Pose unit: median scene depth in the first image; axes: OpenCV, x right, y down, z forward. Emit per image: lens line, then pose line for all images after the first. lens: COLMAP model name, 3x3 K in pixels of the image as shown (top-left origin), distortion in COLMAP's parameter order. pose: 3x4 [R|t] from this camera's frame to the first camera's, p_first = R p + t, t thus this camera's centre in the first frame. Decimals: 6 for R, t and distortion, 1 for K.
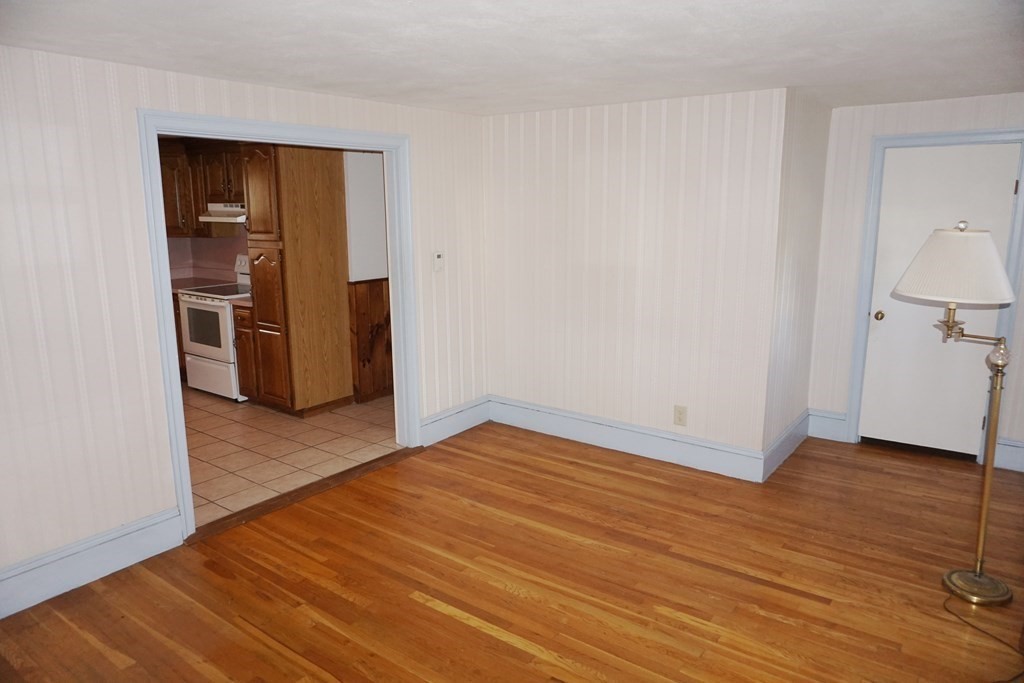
lens RADIAL K [[686.4, 0, 507.6], [0, 686.4, 338.4], [0, 0, 1]] dist [-0.040361, 0.026532]
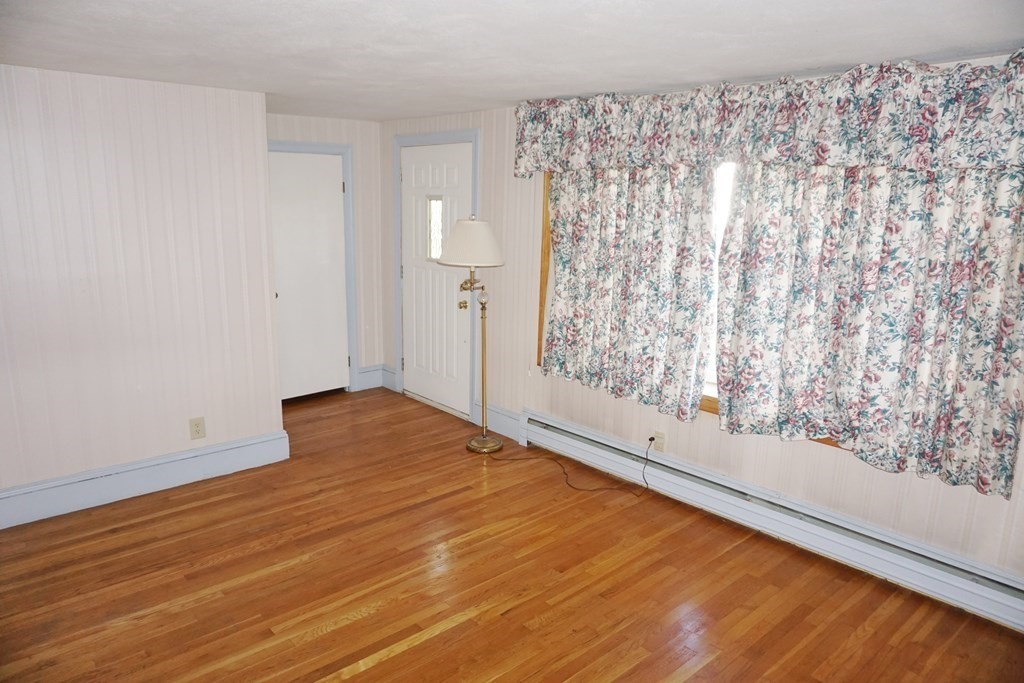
lens RADIAL K [[686.4, 0, 512.5], [0, 686.4, 339.1], [0, 0, 1]] dist [-0.040361, 0.026532]
pose [[0.196757, -0.191544, 0.961560, -0.615922], [0.171338, 0.972357, 0.158635, -0.091187], [-0.965365, 0.133539, 0.224136, 0.420603]]
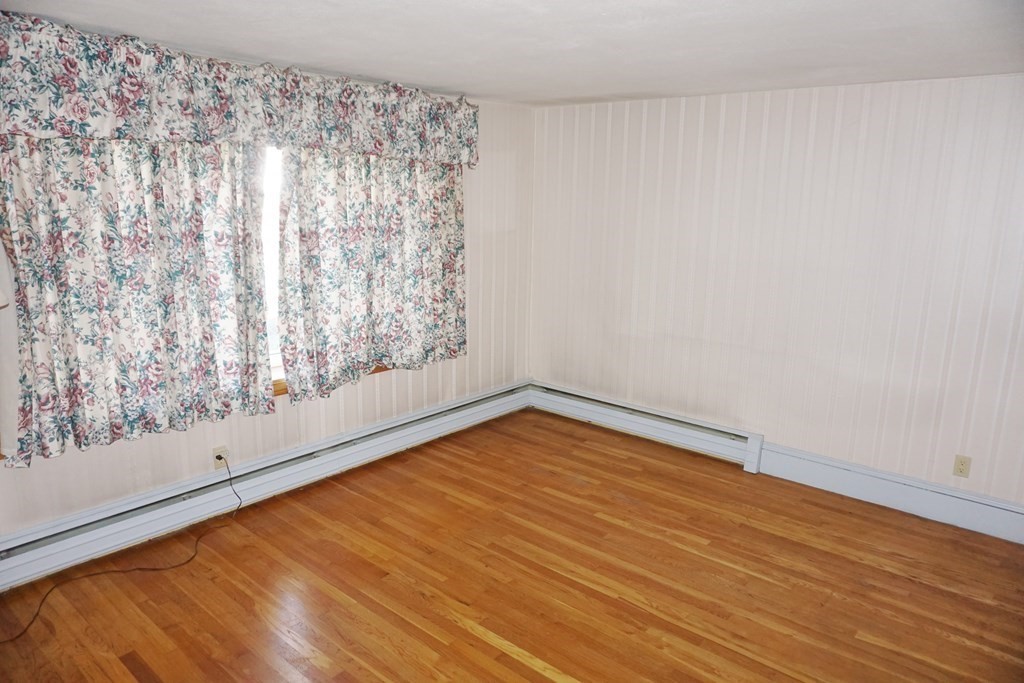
lens RADIAL K [[686.4, 0, 519.5], [0, 686.4, 340.8], [0, 0, 1]] dist [-0.040361, 0.026532]
pose [[-0.997896, -0.034144, 0.055113, -0.044419], [-0.009145, 0.915715, 0.401725, -0.250307], [-0.064185, 0.400376, -0.914100, 1.207831]]
